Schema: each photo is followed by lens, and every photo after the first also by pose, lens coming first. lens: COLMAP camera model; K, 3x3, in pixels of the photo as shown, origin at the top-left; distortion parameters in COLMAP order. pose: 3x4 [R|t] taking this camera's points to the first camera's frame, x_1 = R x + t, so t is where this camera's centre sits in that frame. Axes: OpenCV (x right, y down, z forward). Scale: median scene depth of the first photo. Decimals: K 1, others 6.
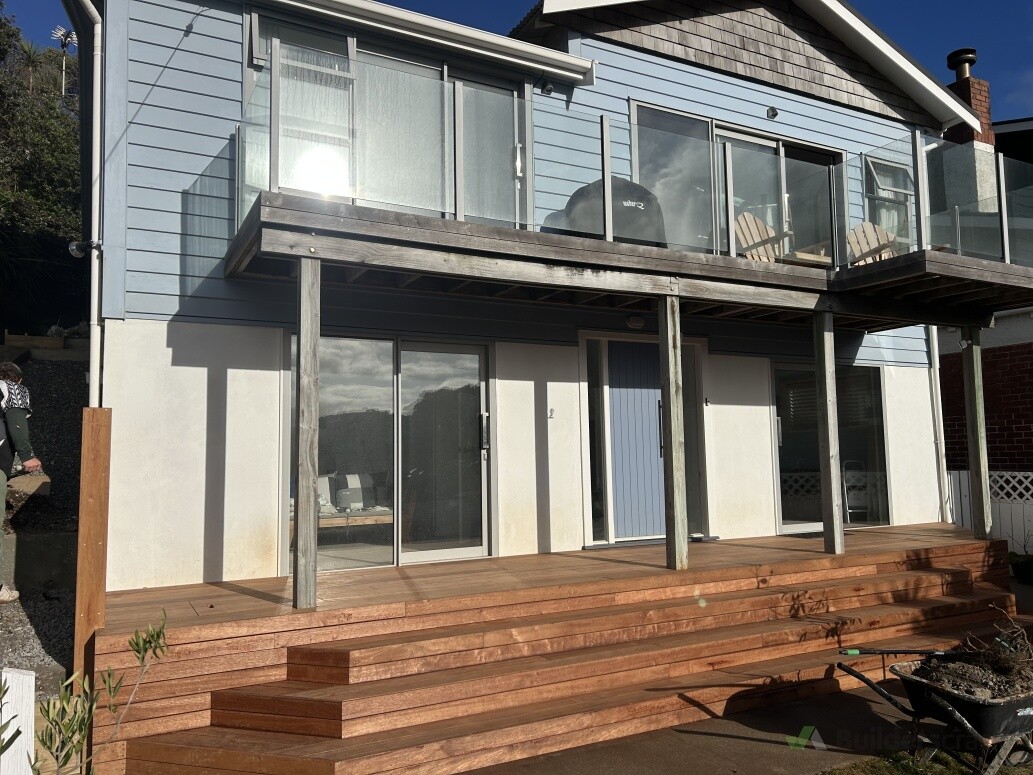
lens RADIAL K [[775.3, 0, 514.1], [0, 775.3, 386.7], [0, 0, 1]] dist [0.032793, -0.018904]
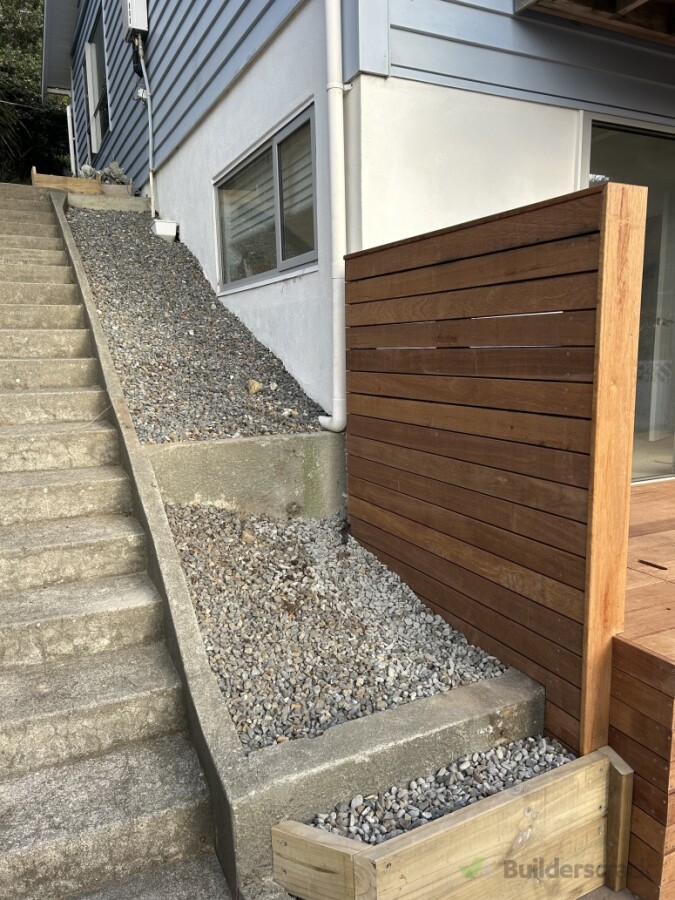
lens RADIAL K [[675.4, 0, 341.1], [0, 675.4, 451.3], [0, 0, 1]] dist [0.032793, -0.018904]
pose [[0.999740, 0.008756, -0.021059, -0.520072], [-0.003413, 0.970409, 0.241445, 0.062350], [0.022550, -0.241310, 0.970186, 0.435656]]
